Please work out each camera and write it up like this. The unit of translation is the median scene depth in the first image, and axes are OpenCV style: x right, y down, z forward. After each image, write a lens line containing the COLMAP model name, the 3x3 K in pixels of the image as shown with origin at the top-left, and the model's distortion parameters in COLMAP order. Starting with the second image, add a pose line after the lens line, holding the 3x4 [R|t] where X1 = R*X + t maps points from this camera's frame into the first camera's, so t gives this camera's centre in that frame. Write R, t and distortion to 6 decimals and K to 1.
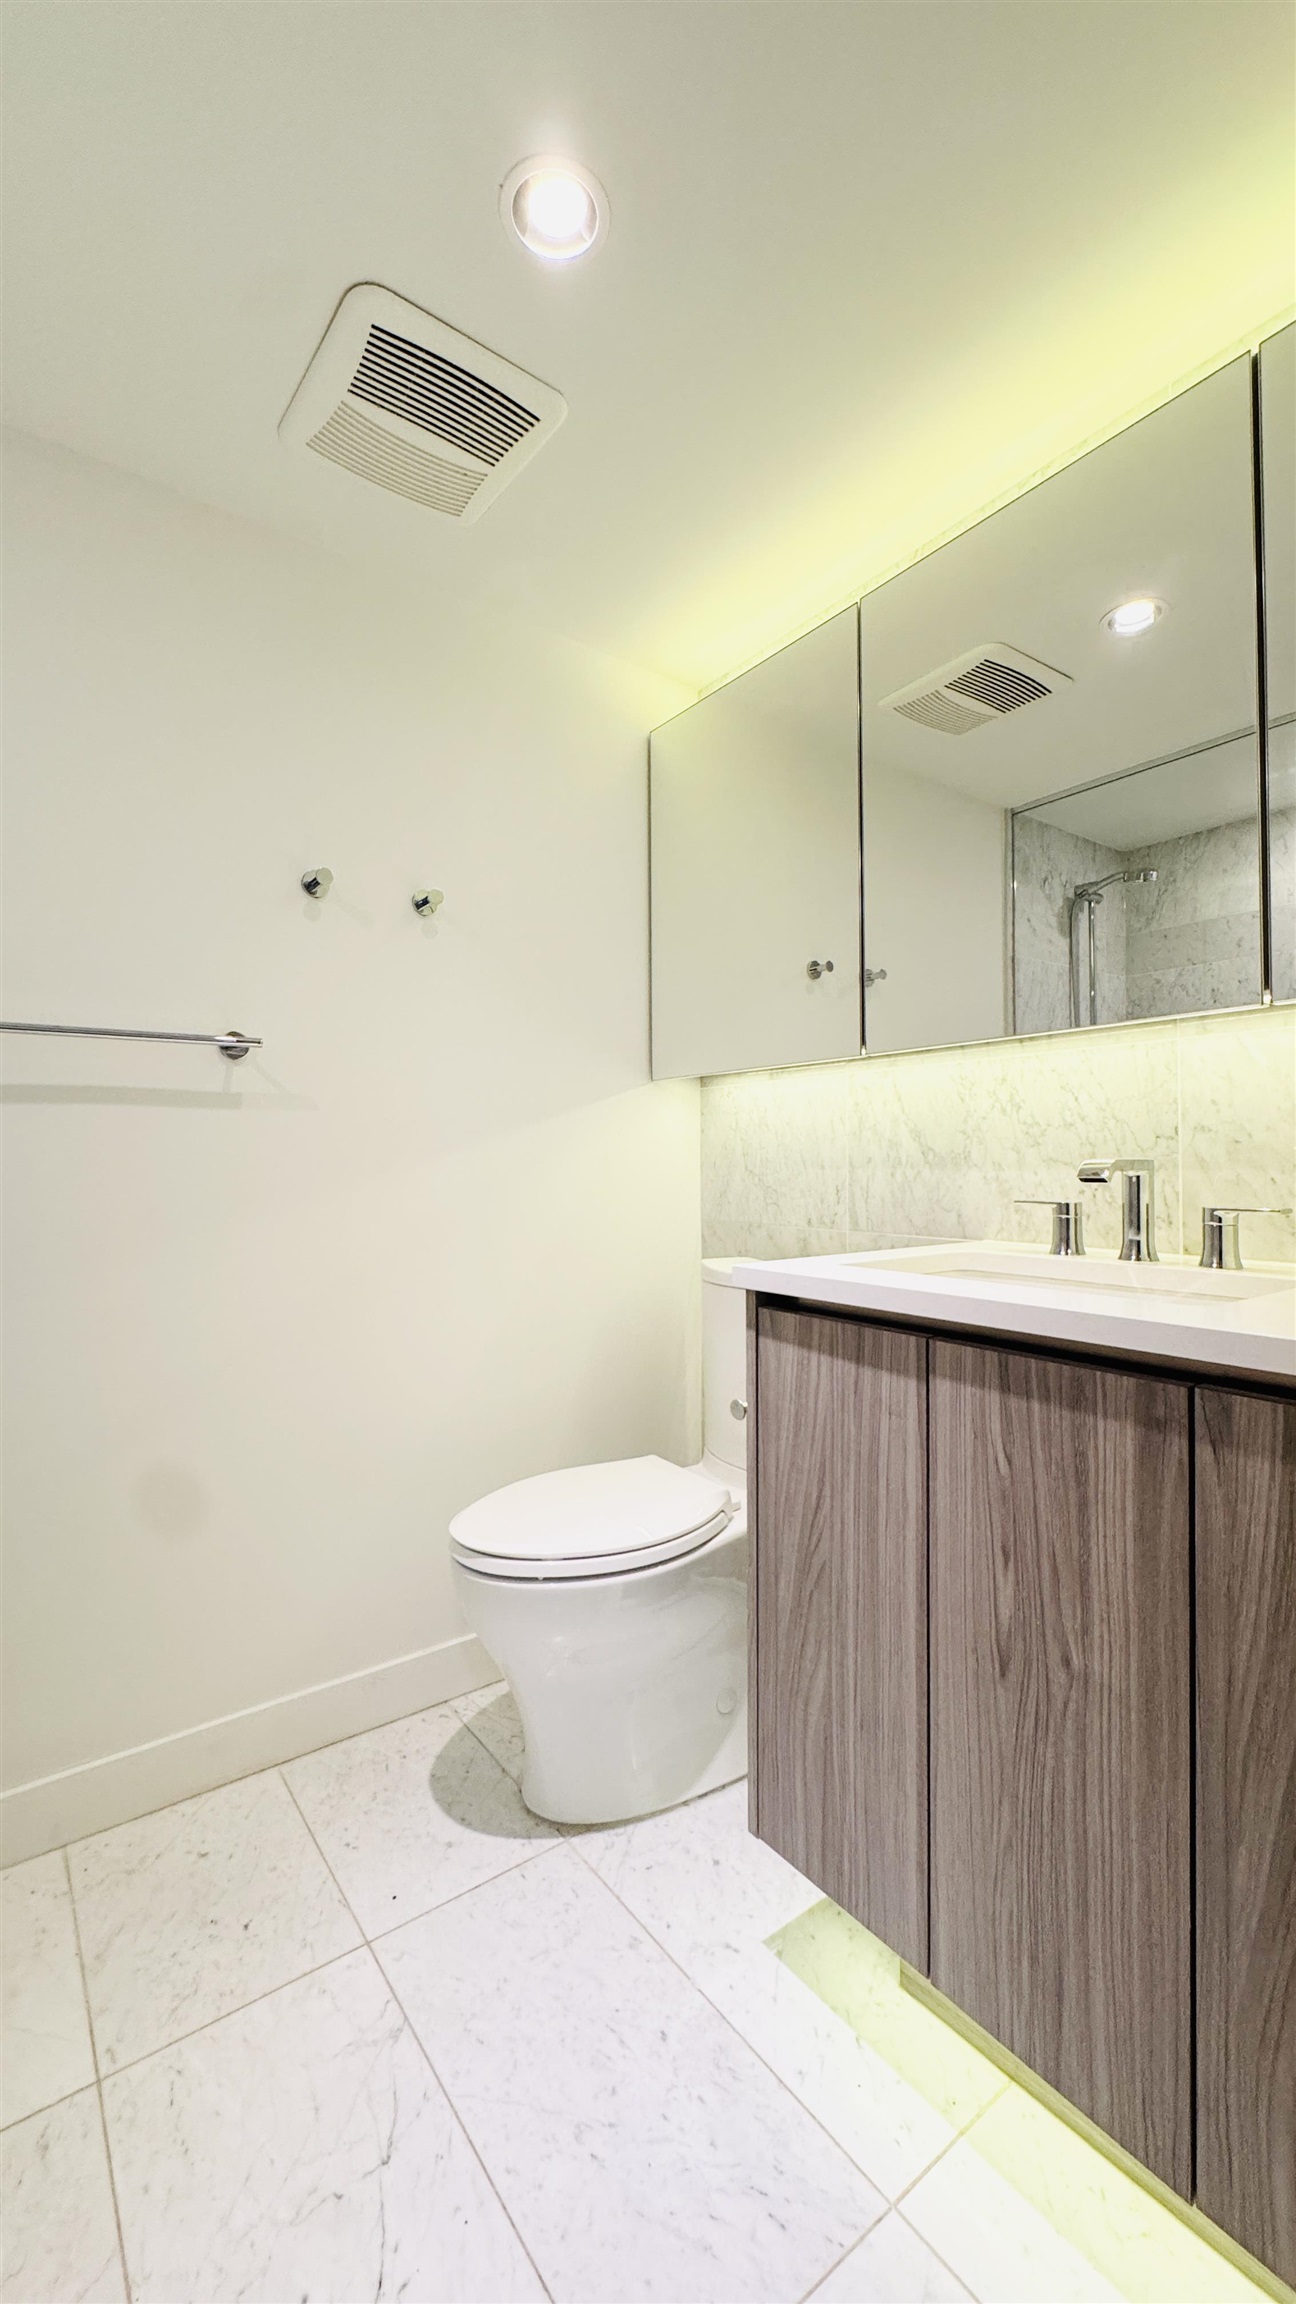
lens RADIAL K [[927.1, 0, 642.9], [0, 927.1, 1150.8], [0, 0, 1]] dist [0.000423, 0.000250]
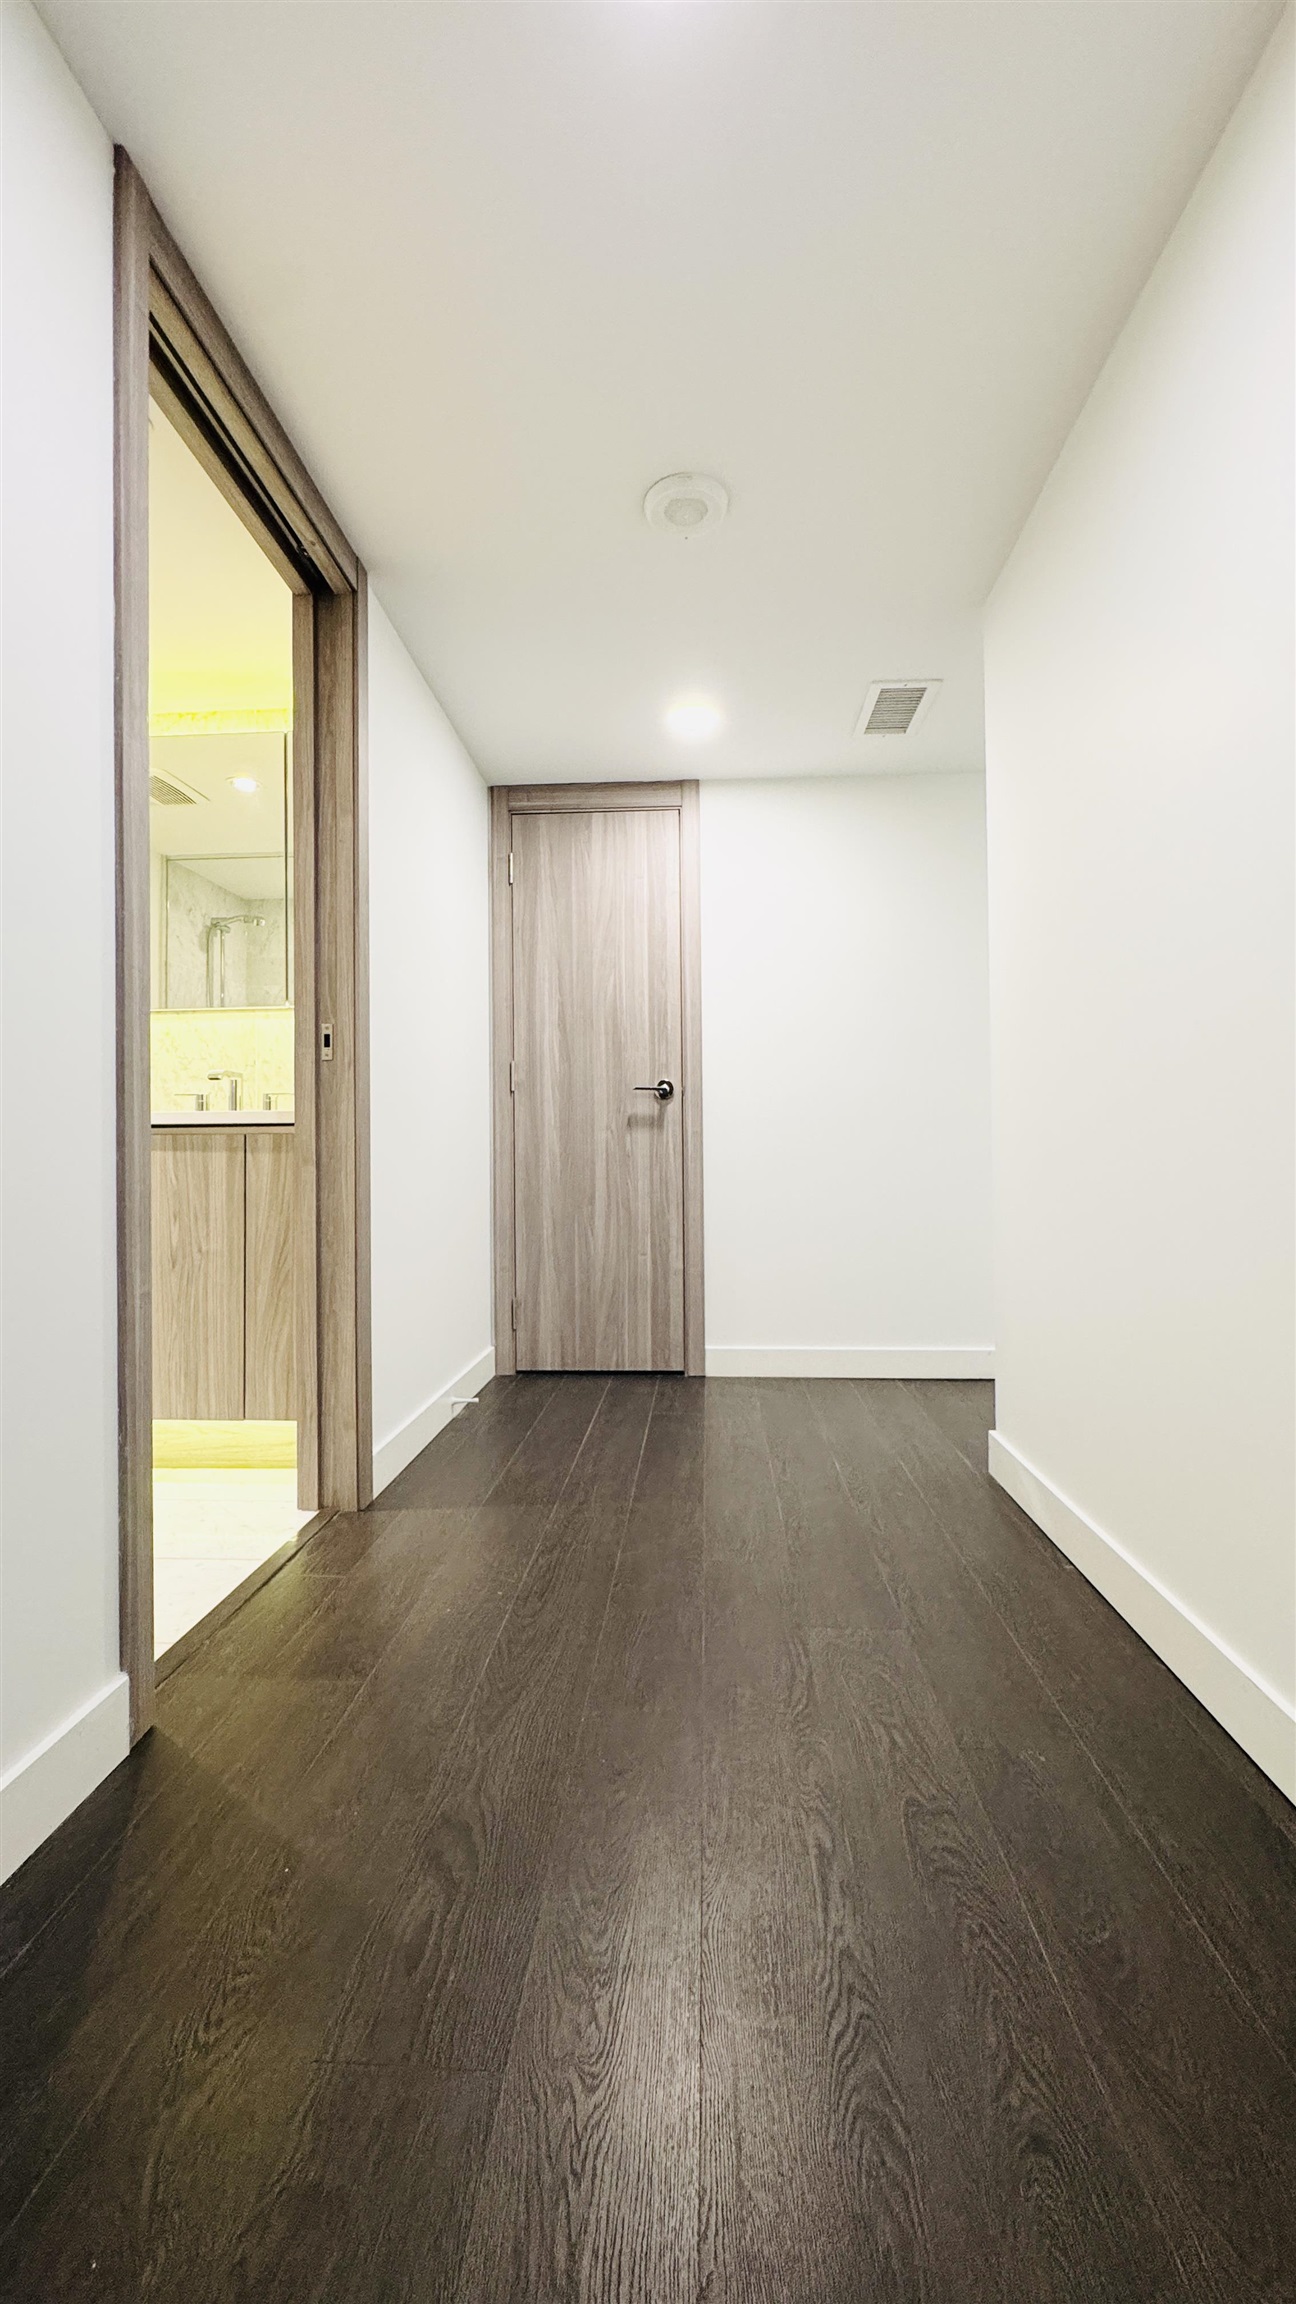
lens RADIAL K [[927.1, 0, 647.8], [0, 927.1, 1145.9], [0, 0, 1]] dist [0.000423, 0.000250]
pose [[0.643317, 0.007526, 0.765563, -0.433292], [-0.001047, 0.999959, -0.008950, 0.174848], [-0.765599, 0.004956, 0.643299, -0.973340]]
